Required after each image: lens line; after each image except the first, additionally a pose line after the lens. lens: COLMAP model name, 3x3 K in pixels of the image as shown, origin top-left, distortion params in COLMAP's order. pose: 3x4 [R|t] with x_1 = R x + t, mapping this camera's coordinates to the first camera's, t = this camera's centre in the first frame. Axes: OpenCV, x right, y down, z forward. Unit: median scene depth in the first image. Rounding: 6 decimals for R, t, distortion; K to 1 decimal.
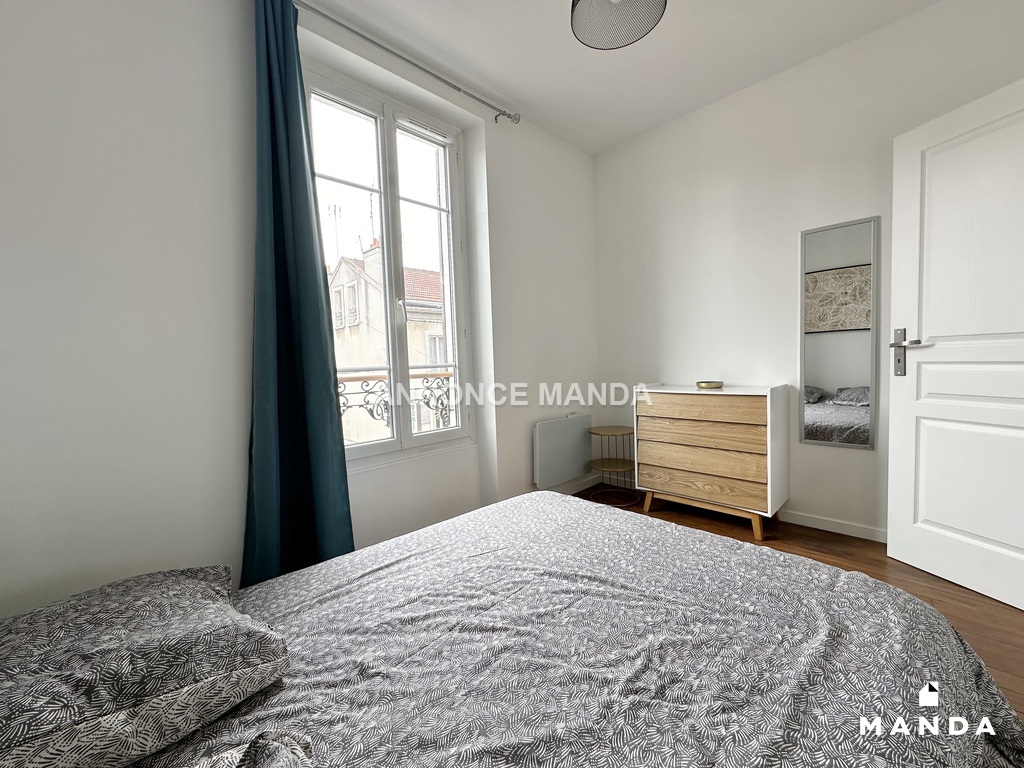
lens RADIAL K [[407.4, 0, 512.0], [0, 407.4, 384.0], [0, 0, 1]] dist [-0.003356, -0.000241]
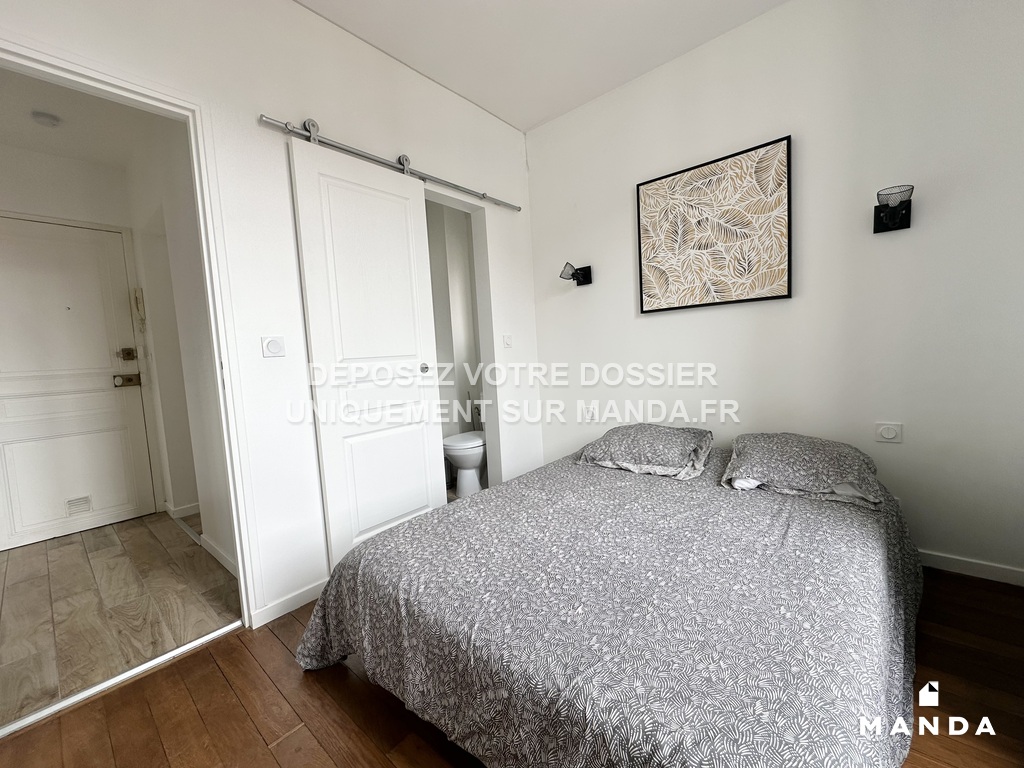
lens RADIAL K [[411.7, 0, 512.0], [0, 411.7, 384.0], [0, 0, 1]] dist [-0.002707, 0.000015]
pose [[-0.991102, 0.106339, -0.080049, 0.275154], [0.094611, 0.985867, 0.138256, -0.088875], [0.093620, 0.129452, -0.987156, 1.232986]]
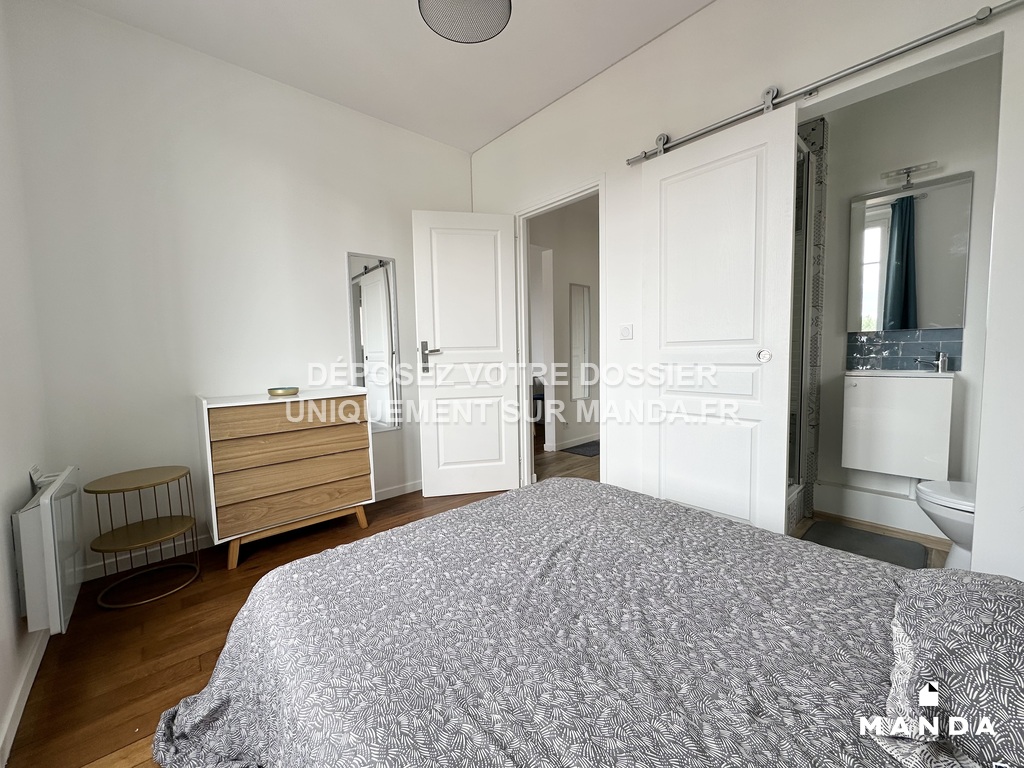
lens RADIAL K [[407.4, 0, 512.0], [0, 407.4, 384.0], [0, 0, 1]] dist [-0.003356, -0.000241]
pose [[0.049382, -0.041001, 0.997938, -0.506170], [0.078146, 0.996253, 0.037065, -0.010827], [-0.995718, 0.076155, 0.052401, 0.595998]]
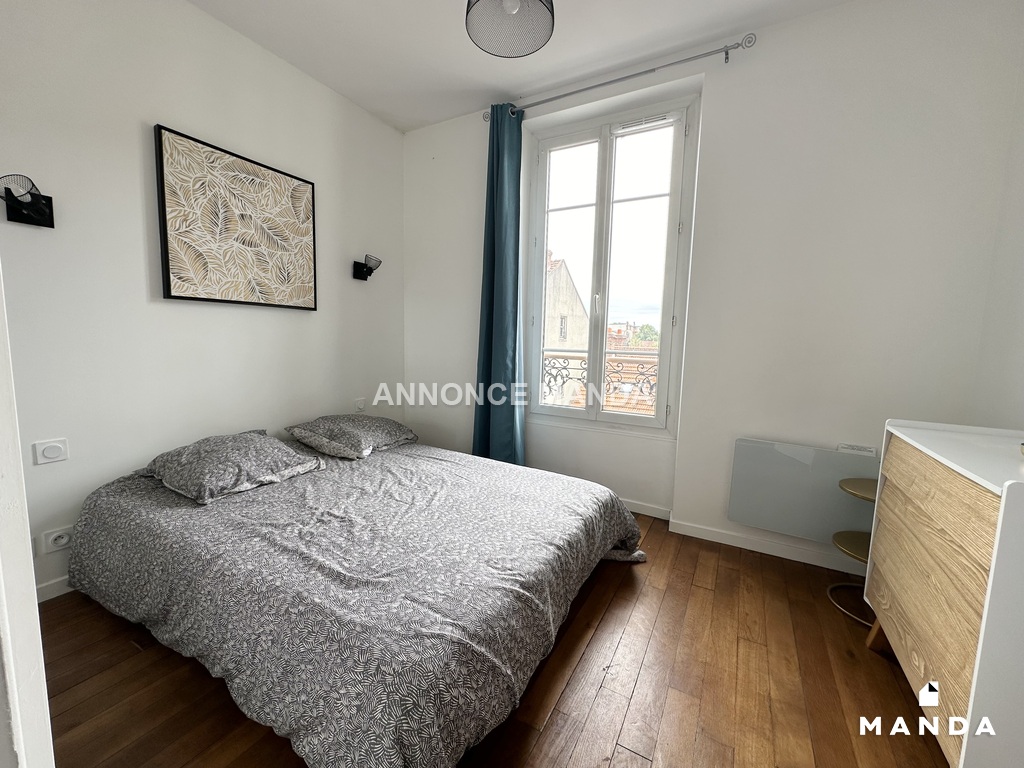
lens RADIAL K [[411.7, 0, 512.0], [0, 411.7, 384.0], [0, 0, 1]] dist [-0.002707, 0.000015]
pose [[0.276579, 0.153085, -0.948720, 0.926772], [-0.093338, 0.986842, 0.132025, -0.094514], [0.956448, 0.052036, 0.287228, 0.492303]]
